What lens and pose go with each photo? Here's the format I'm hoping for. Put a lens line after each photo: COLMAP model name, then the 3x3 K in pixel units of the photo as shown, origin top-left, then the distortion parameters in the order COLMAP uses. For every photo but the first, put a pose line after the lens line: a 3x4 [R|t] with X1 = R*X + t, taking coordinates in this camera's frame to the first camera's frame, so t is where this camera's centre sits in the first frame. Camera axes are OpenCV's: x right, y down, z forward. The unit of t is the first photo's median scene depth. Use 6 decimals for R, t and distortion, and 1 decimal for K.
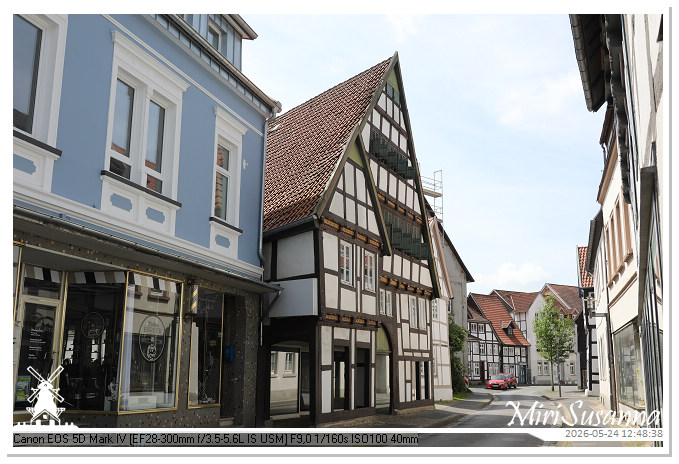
lens RADIAL K [[728.8, 0, 338.1], [0, 728.8, 230.6], [0, 0, 1]] dist [-0.003787, 0.000000]
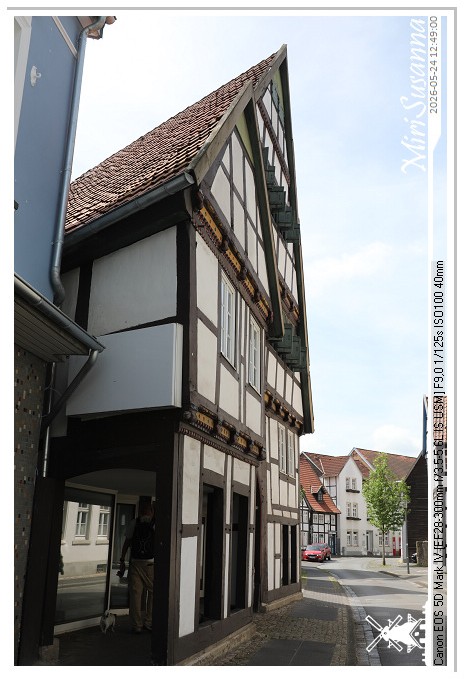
lens RADIAL K [[728.8, 0, 235.7], [0, 728.8, 342.2], [0, 0, 1]] dist [-0.003787, 0.000000]
pose [[0.988886, 0.054927, 0.138155, -0.037186], [-0.044823, 0.996160, -0.075208, 0.069421], [-0.141756, 0.068180, 0.987551, 0.359069]]
